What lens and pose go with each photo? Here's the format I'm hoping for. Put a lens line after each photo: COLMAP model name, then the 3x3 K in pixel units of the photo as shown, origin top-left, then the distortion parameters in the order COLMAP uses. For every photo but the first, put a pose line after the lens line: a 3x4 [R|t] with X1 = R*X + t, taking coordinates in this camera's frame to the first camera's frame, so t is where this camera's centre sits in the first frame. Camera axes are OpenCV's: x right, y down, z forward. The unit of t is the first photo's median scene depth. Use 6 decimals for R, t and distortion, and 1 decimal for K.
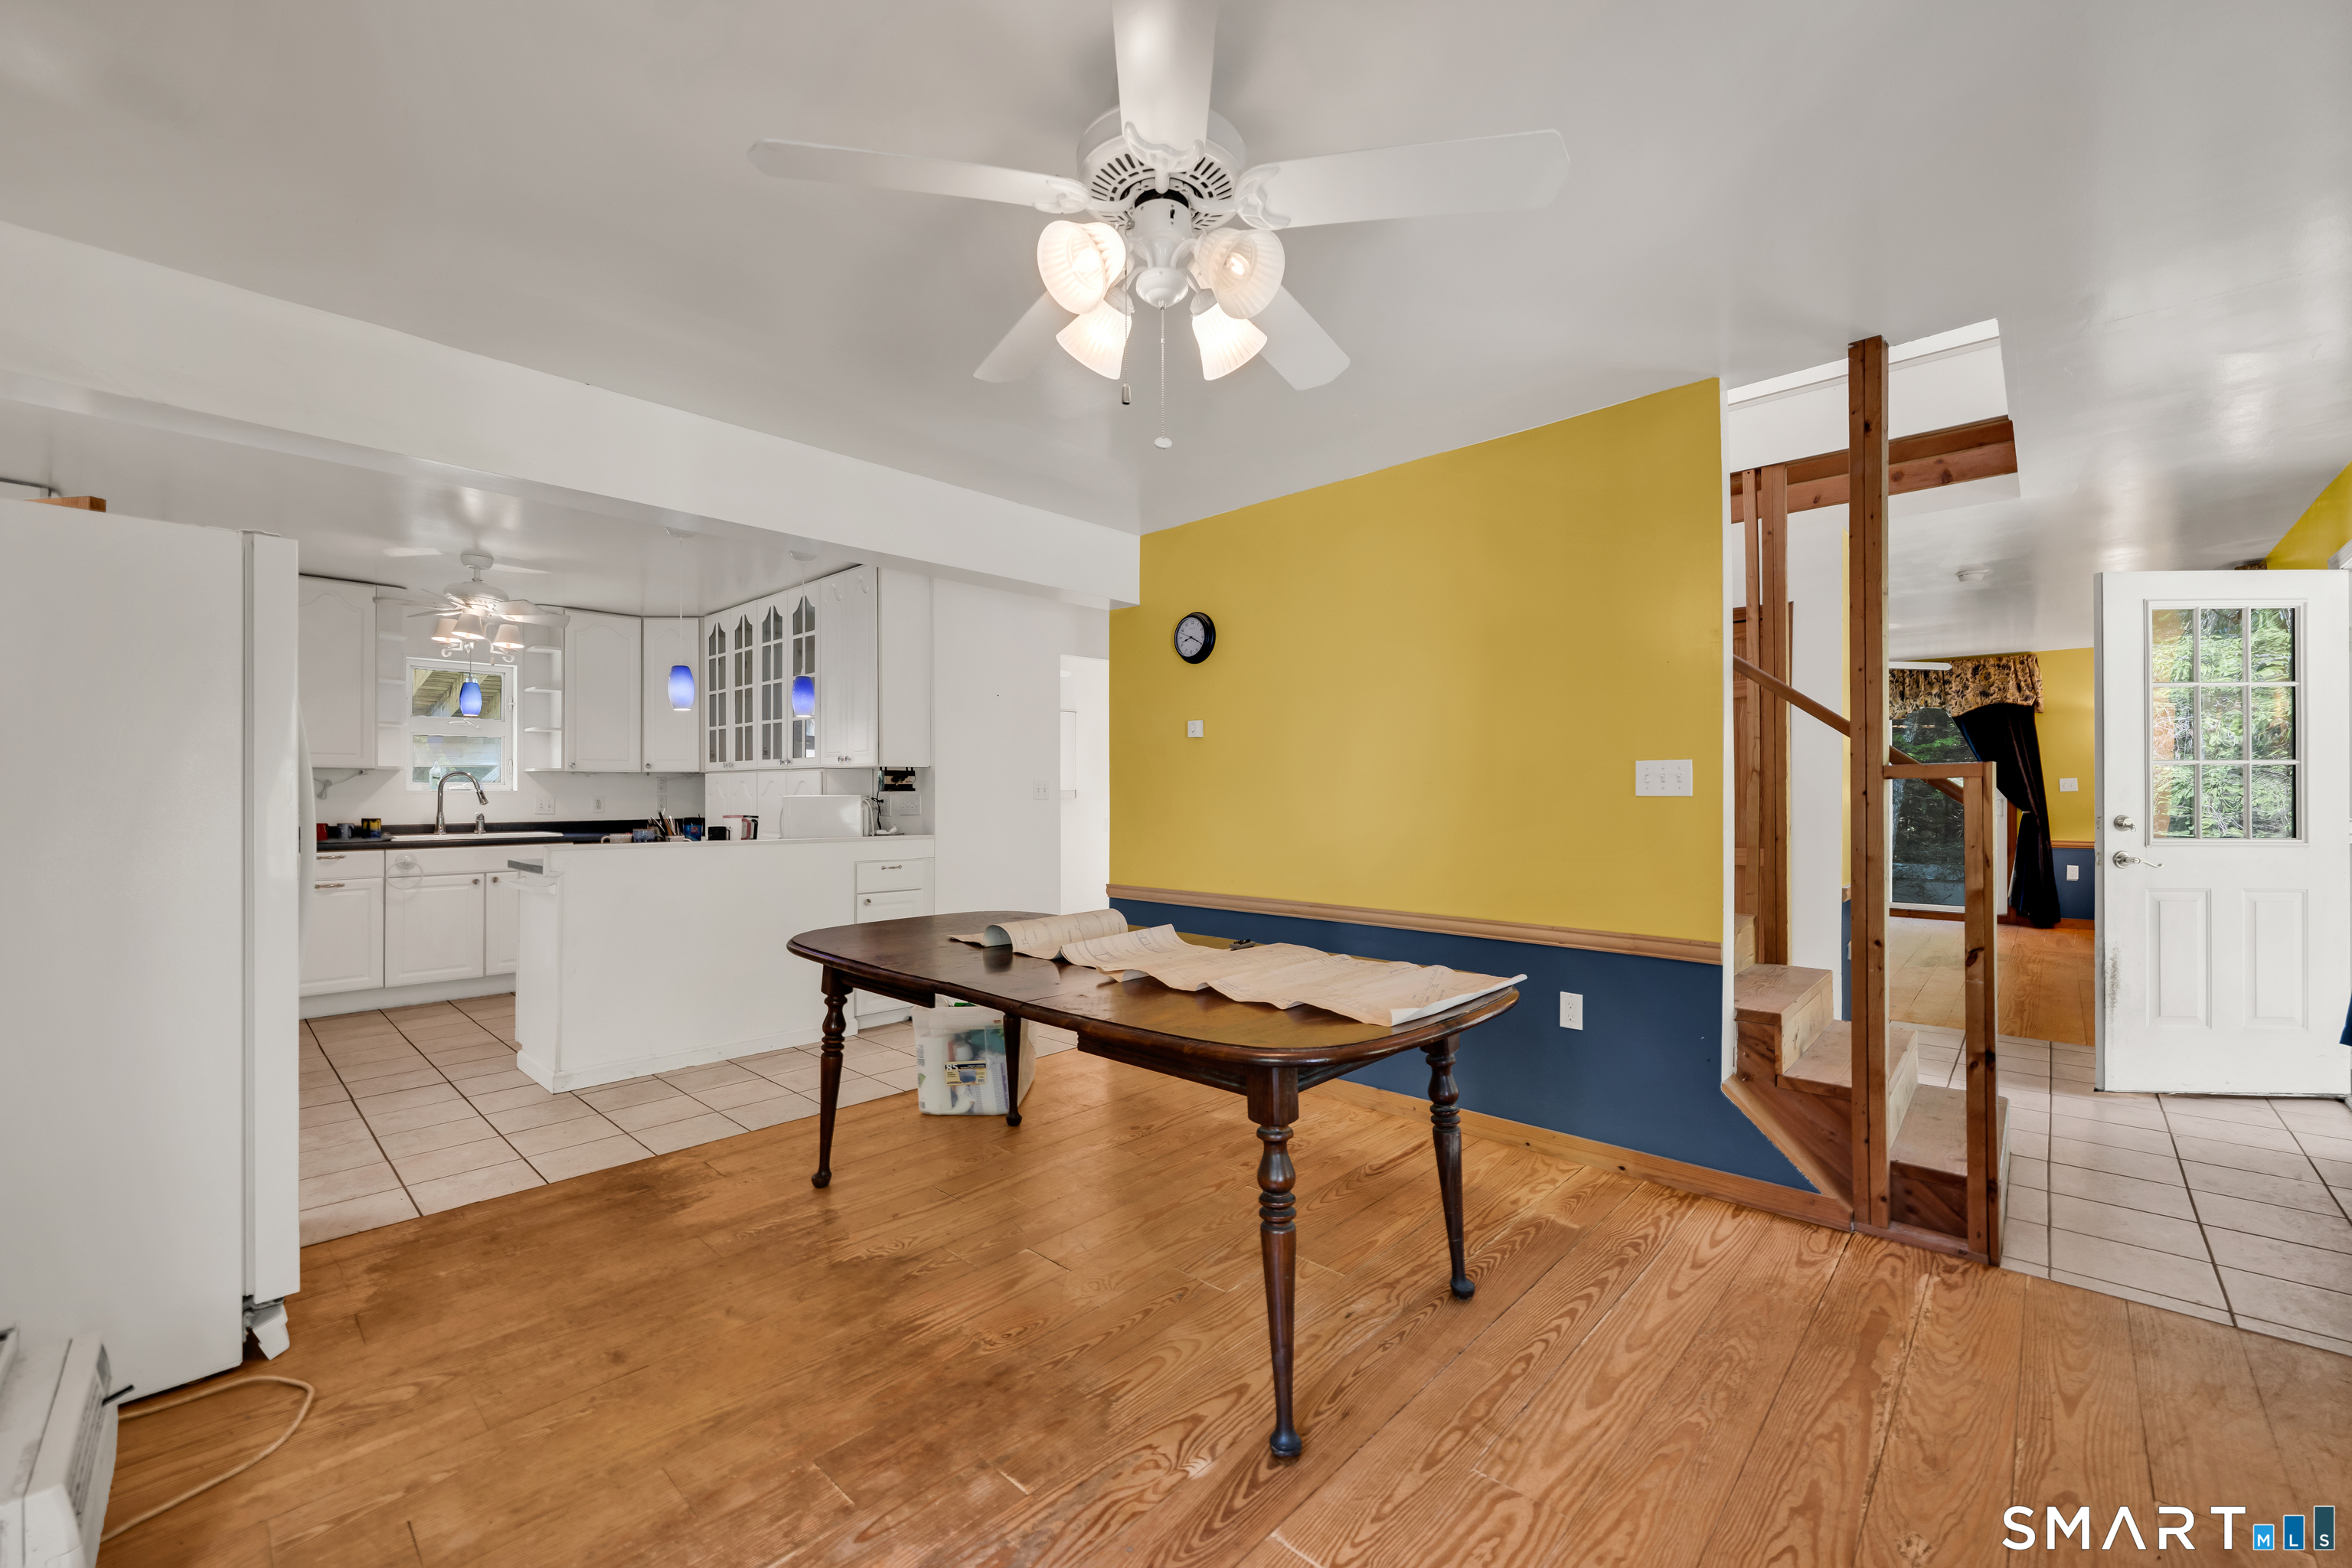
lens RADIAL K [[944.1, 0, 1176.0], [0, 944.1, 784.0], [0, 0, 1]] dist [-0.001166, -0.000153]
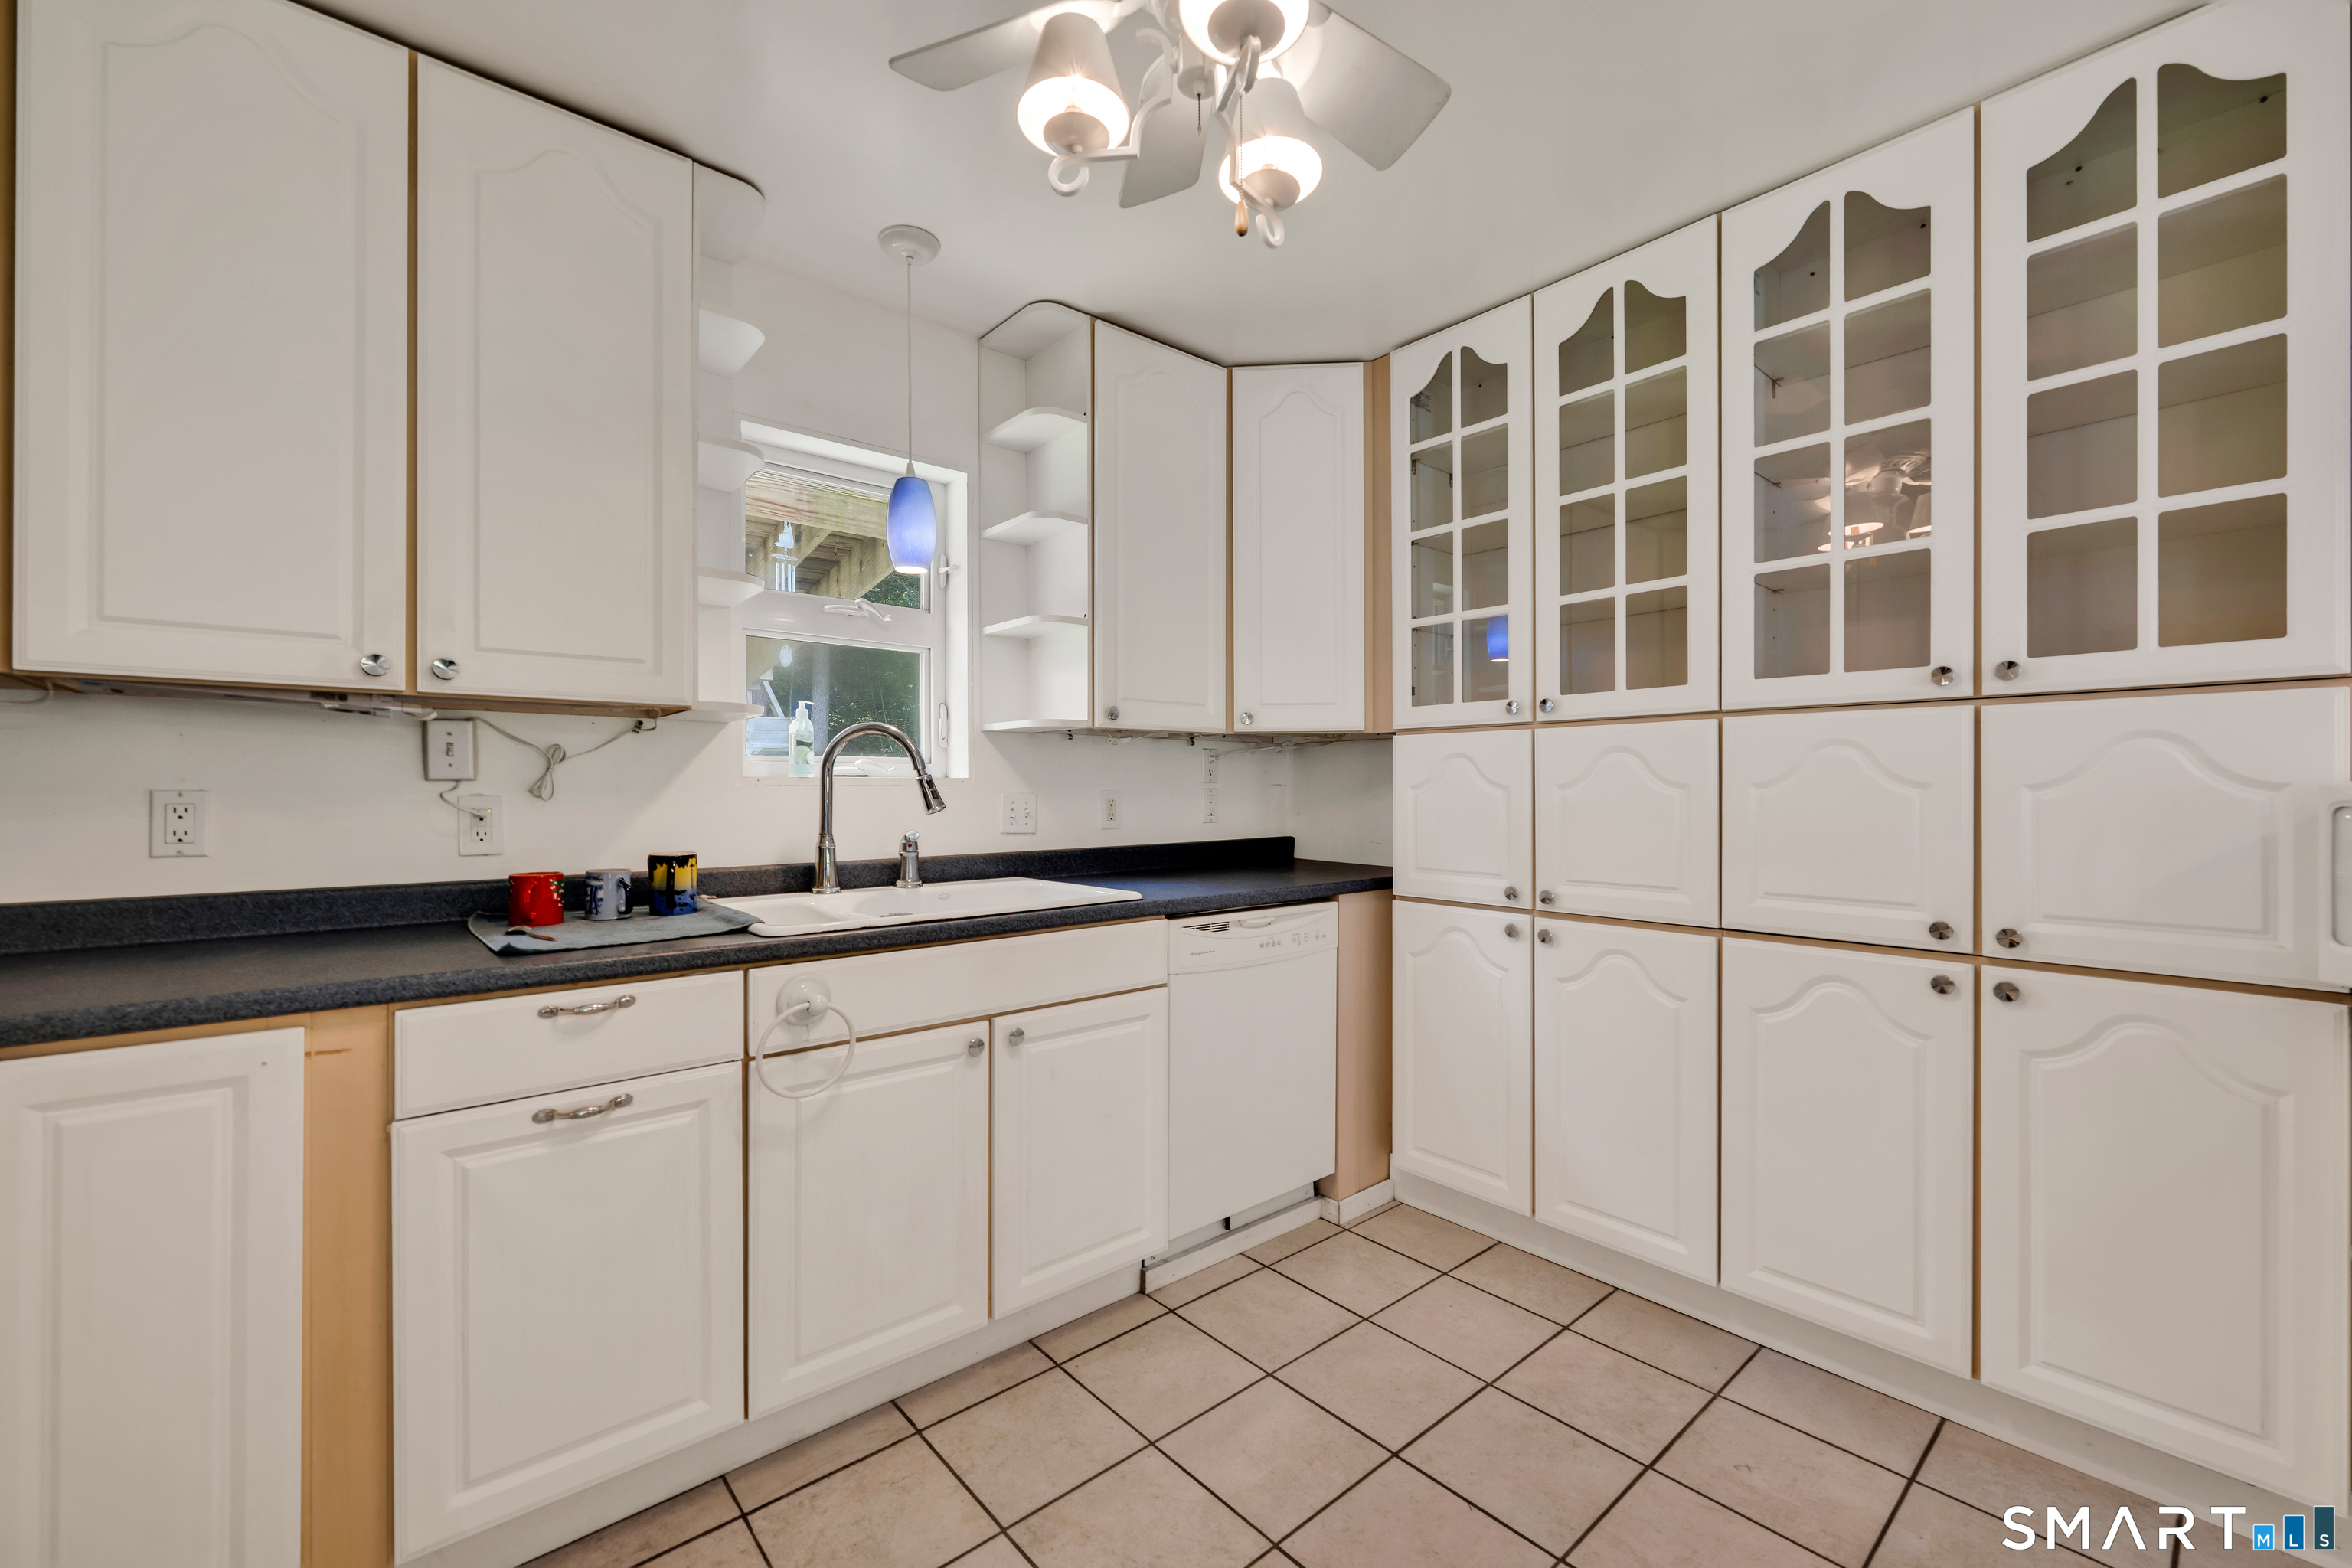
lens RADIAL K [[944.1, 0, 1176.0], [0, 944.1, 784.0], [0, 0, 1]] dist [-0.001166, -0.000153]
pose [[0.994231, -0.001458, -0.107250, -0.593211], [0.002524, 0.999949, 0.009800, 0.006967], [0.107230, -0.010014, 0.994184, 0.632044]]
